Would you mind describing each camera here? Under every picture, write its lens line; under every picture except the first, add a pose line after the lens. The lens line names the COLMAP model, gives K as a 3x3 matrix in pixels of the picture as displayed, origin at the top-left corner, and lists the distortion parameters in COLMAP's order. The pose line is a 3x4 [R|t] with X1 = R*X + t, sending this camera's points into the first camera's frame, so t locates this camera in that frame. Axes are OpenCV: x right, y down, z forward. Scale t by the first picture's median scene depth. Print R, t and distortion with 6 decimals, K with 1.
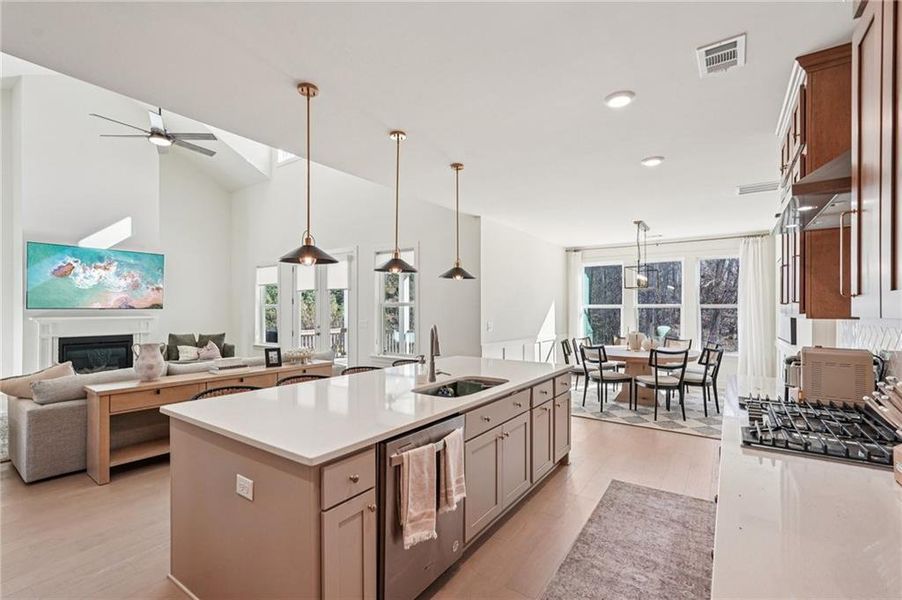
lens RADIAL K [[405.2, 0, 451.0], [0, 405.2, 302.7], [0, 0, 1]] dist [-0.001533, 0.001219]
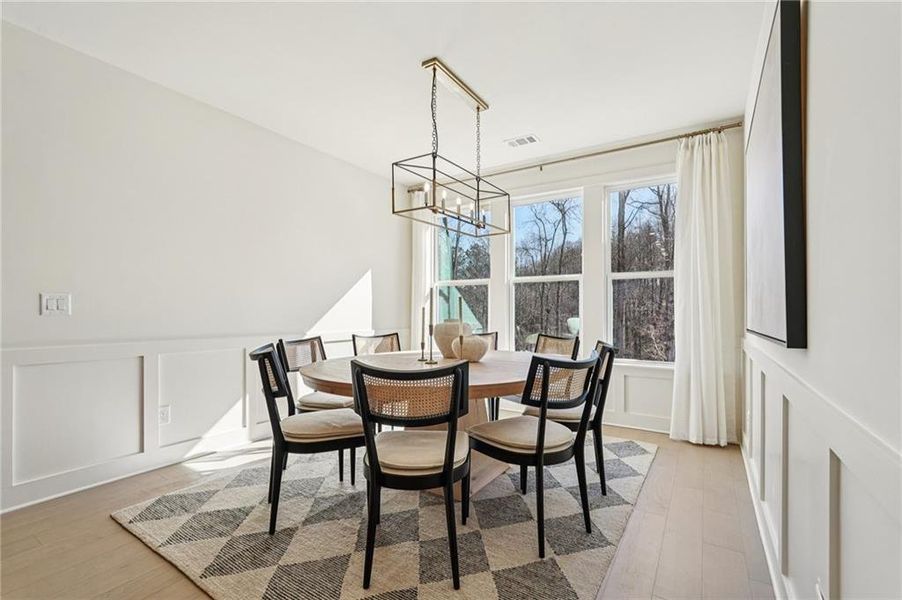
lens RADIAL K [[405.2, 0, 449.3], [0, 405.2, 305.5], [0, 0, 1]] dist [-0.001533, 0.001219]
pose [[0.999243, 0.004223, 0.038664, 0.498674], [-0.004210, 0.999991, -0.000427, 0.063768], [-0.038666, 0.000264, 0.999252, 0.613409]]
